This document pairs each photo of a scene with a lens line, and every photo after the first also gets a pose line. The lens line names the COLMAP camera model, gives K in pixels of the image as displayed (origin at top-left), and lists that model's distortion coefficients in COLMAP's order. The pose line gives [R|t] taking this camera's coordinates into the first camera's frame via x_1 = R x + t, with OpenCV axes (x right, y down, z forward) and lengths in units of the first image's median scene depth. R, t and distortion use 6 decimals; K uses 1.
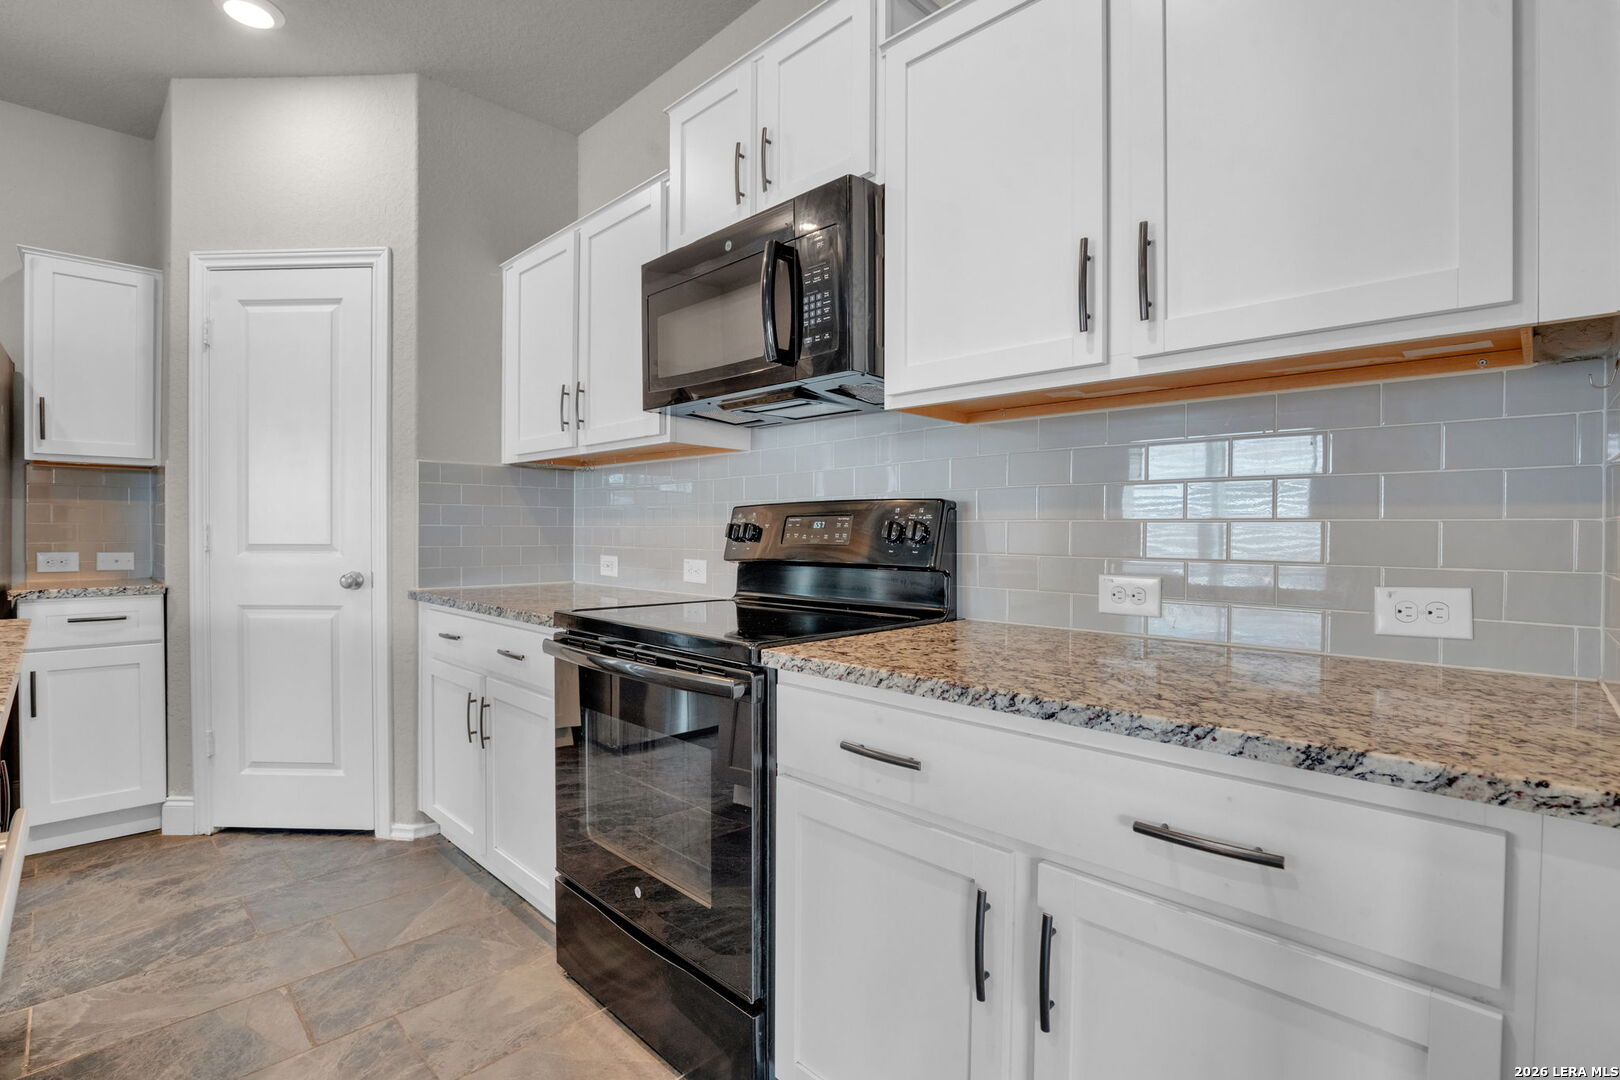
lens RADIAL K [[729.7, 0, 810.0], [0, 729.7, 540.0], [0, 0, 1]] dist [0.011296, -0.004146]
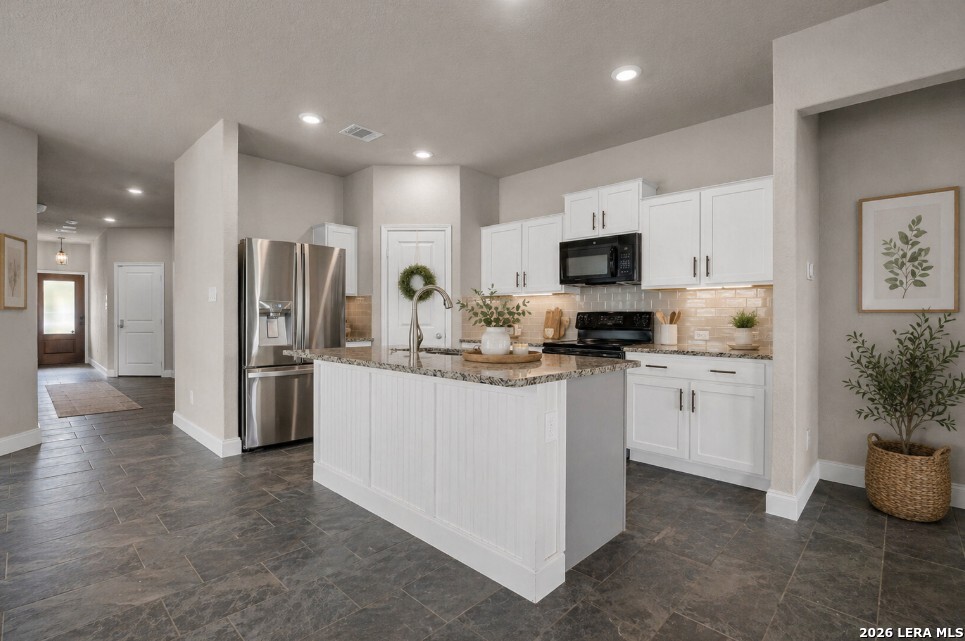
lens RADIAL K [[451.5, 0, 482.5], [0, 451.5, 320.5], [0, 0, 1]] dist [-0.036081, -0.000078]
pose [[0.998792, 0.000244, 0.049136, -0.768122], [-0.000096, 0.999995, -0.003023, 0.000670], [-0.049136, 0.003015, 0.998788, -1.223804]]
